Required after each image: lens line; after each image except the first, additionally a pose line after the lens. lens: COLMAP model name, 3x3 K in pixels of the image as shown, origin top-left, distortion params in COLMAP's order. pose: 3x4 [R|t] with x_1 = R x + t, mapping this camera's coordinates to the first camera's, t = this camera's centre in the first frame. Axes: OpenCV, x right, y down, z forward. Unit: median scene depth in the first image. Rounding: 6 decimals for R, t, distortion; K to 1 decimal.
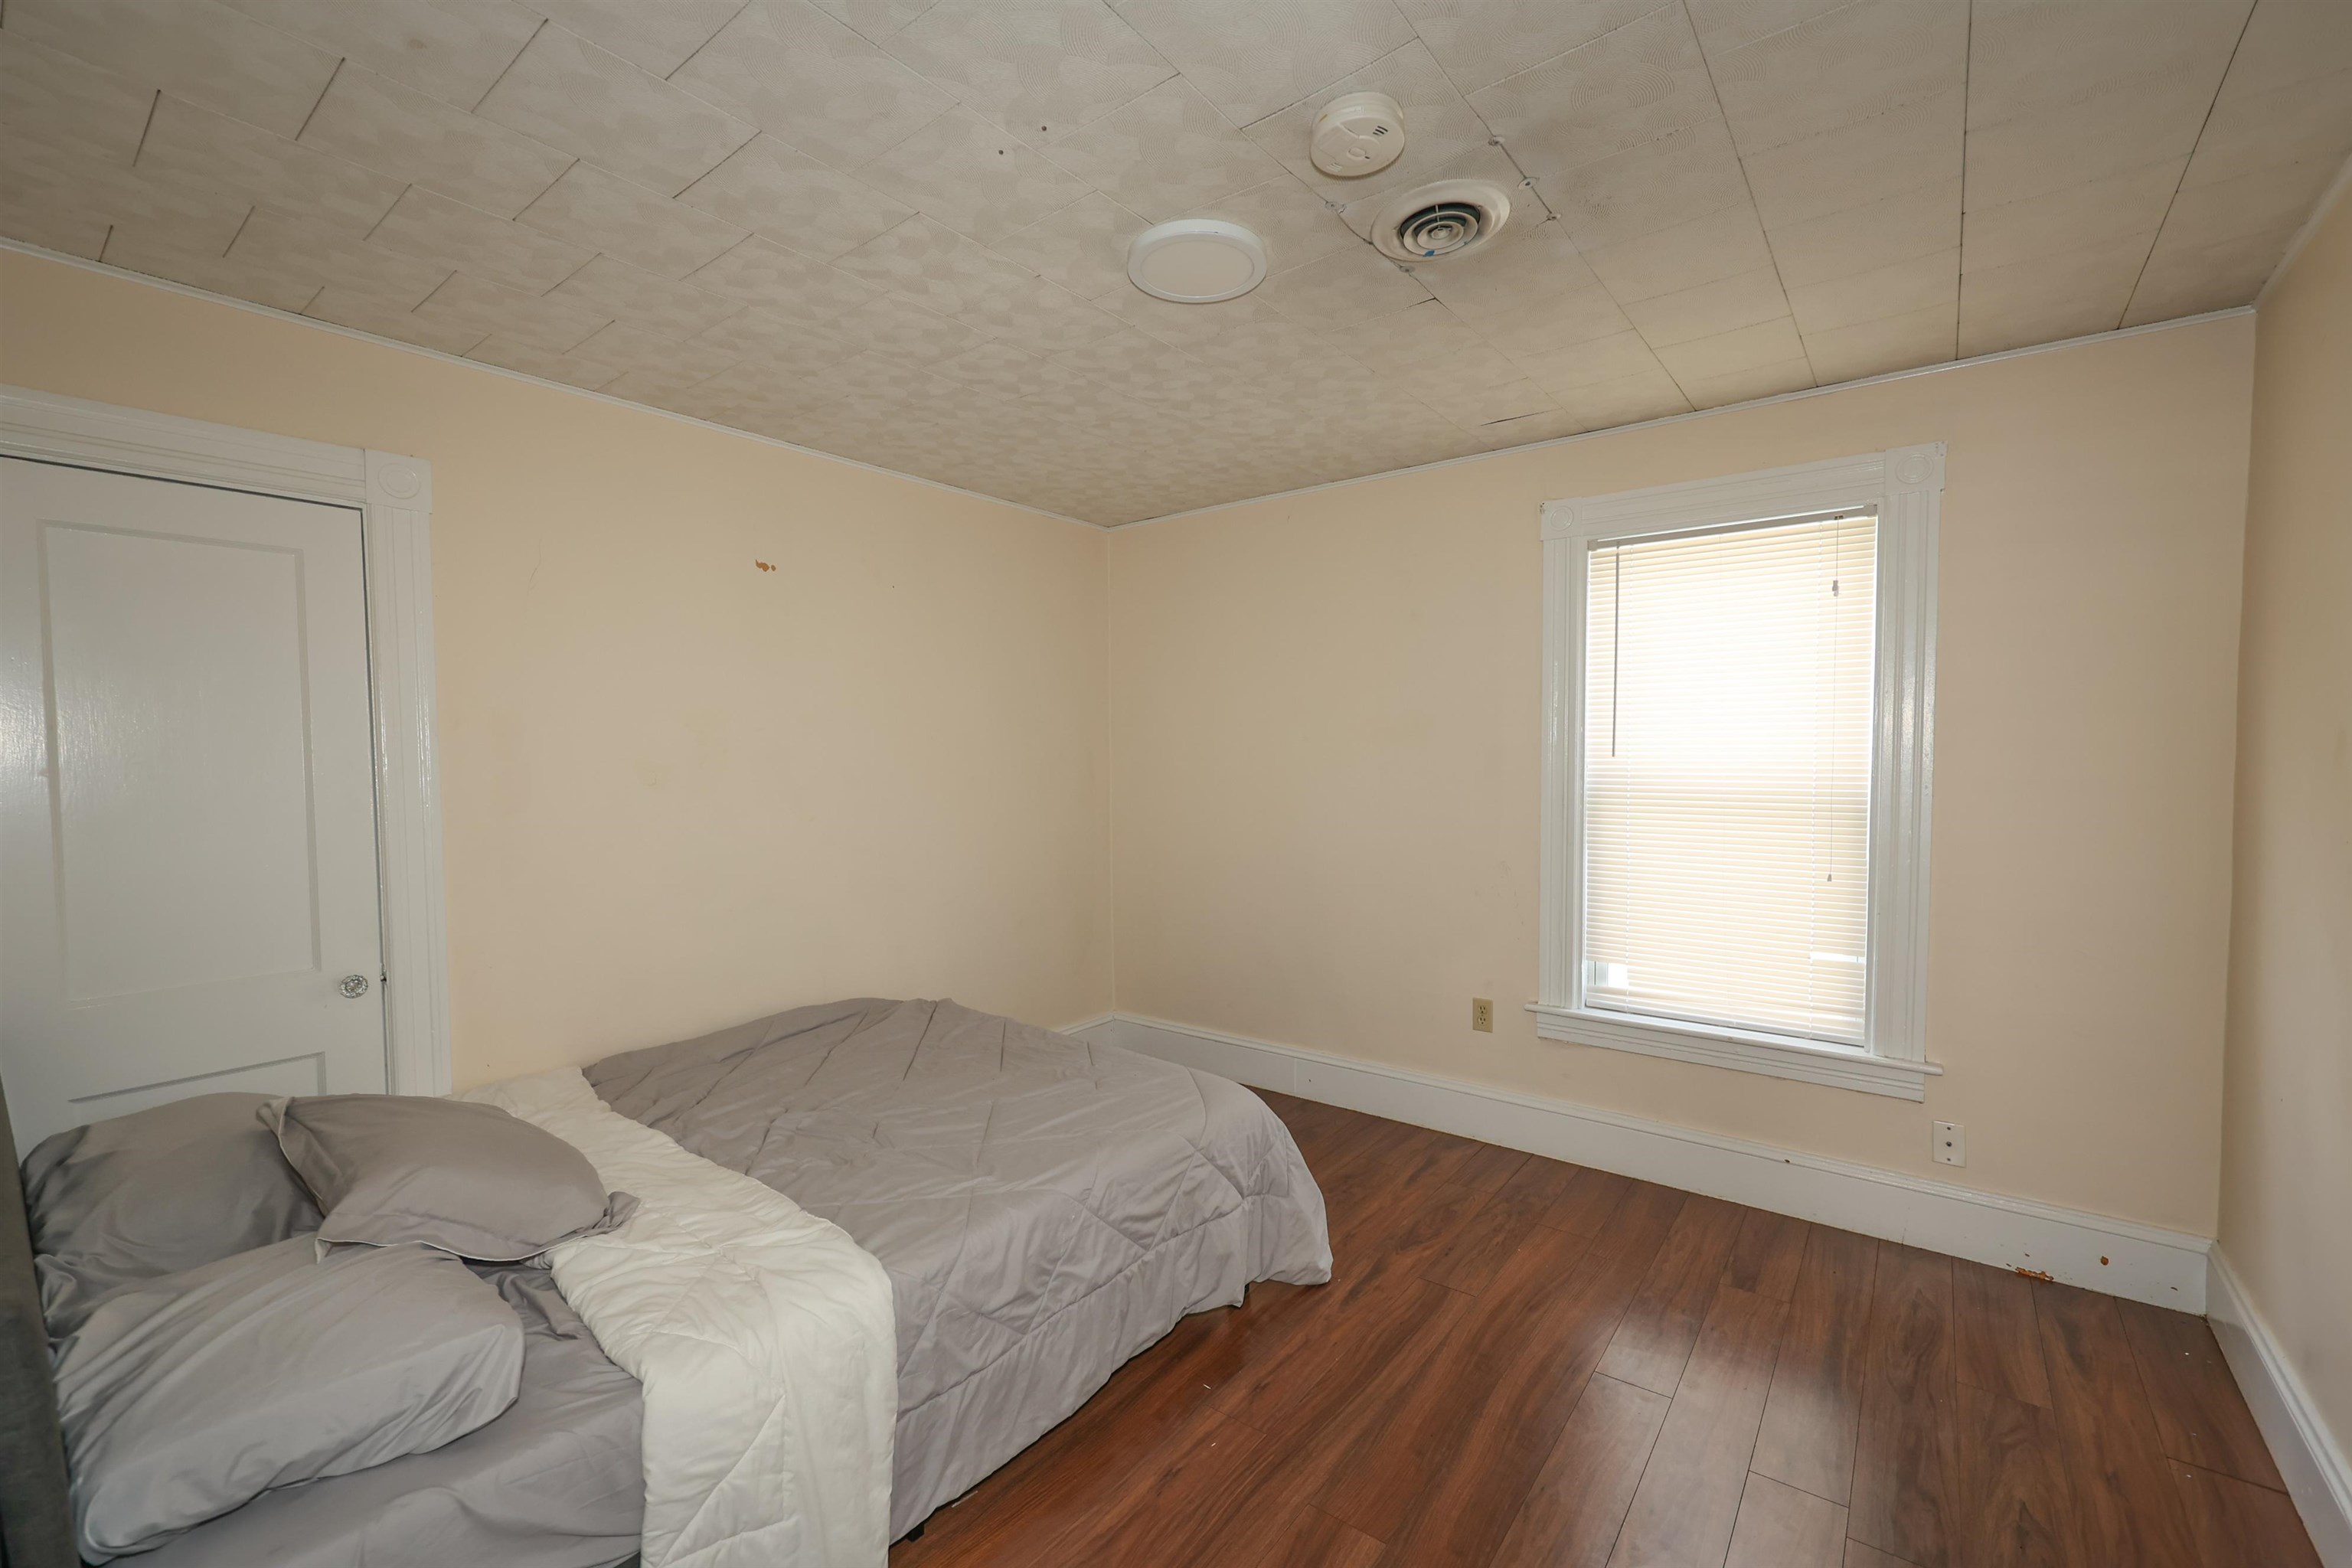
lens RADIAL K [[952.8, 0, 1190.5], [0, 952.8, 787.6], [0, 0, 1]] dist [-0.002876, -0.000777]
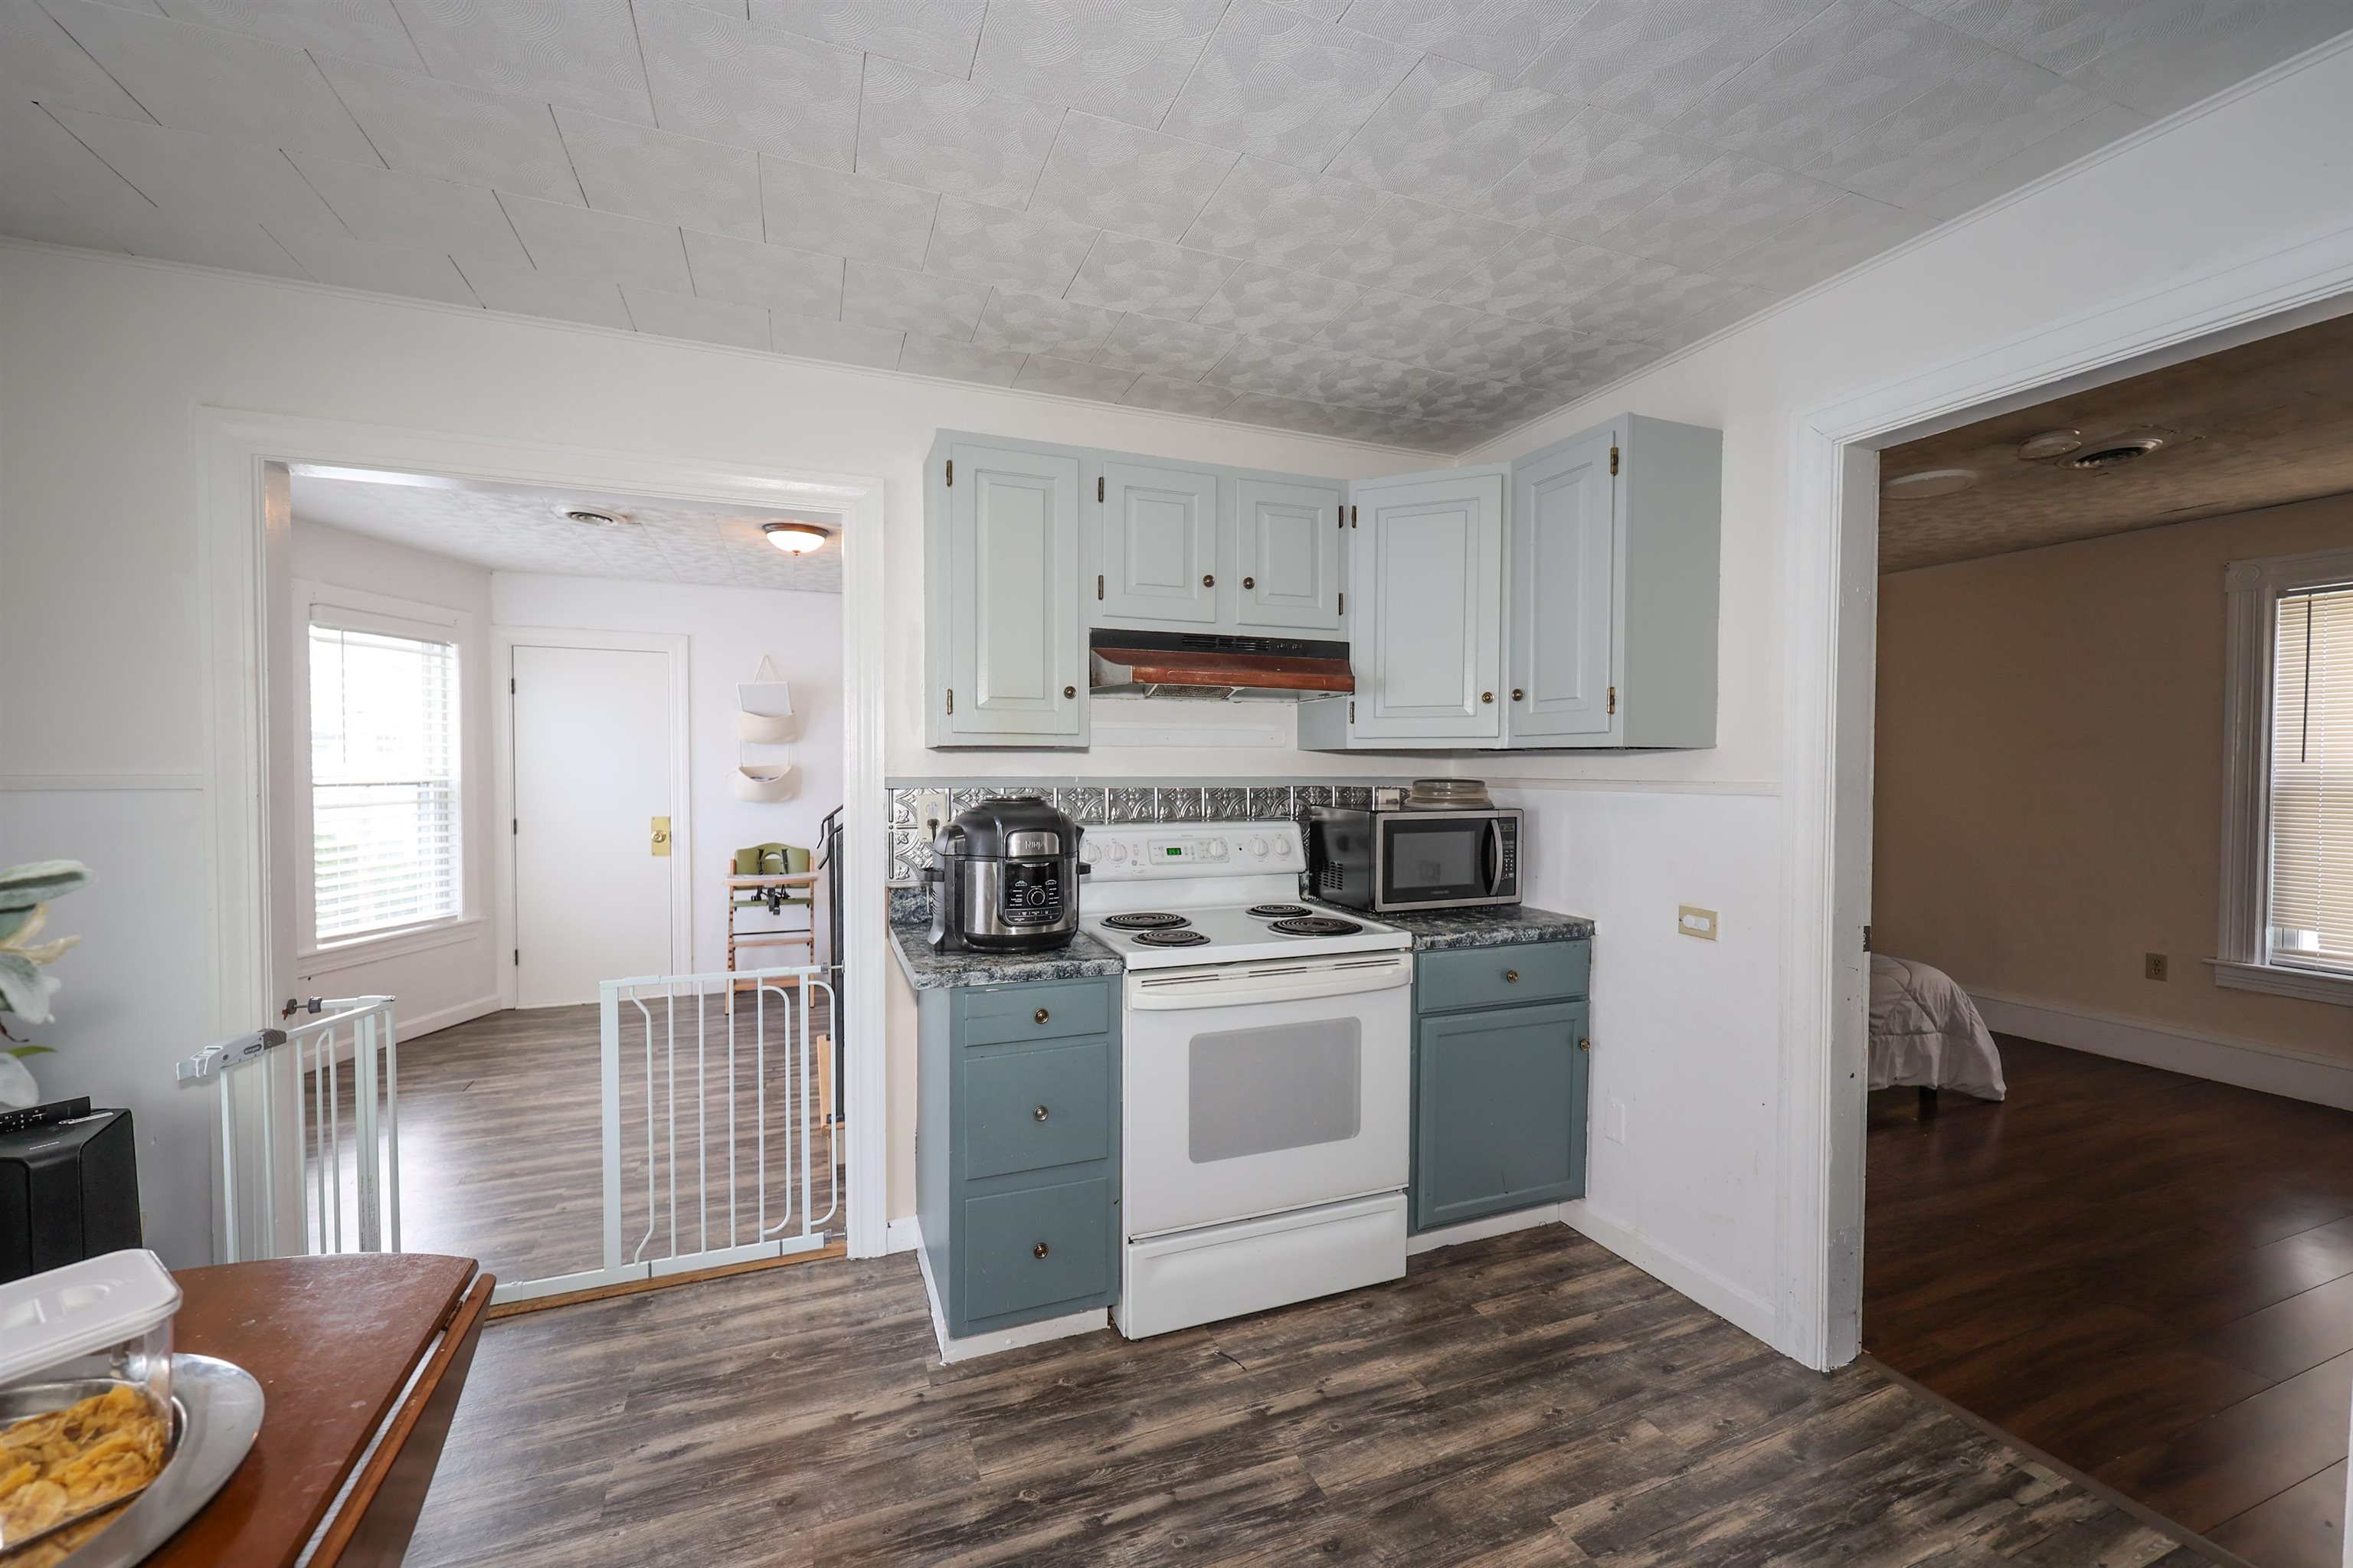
lens RADIAL K [[948.3, 0, 1168.1], [0, 948.3, 786.1], [0, 0, 1]] dist [0.000855, 0.000126]
pose [[0.855720, 0.018599, -0.517105, -0.180958], [-0.027369, 0.999582, -0.009337, 0.050837], [0.516715, 0.022143, 0.855871, -0.817698]]
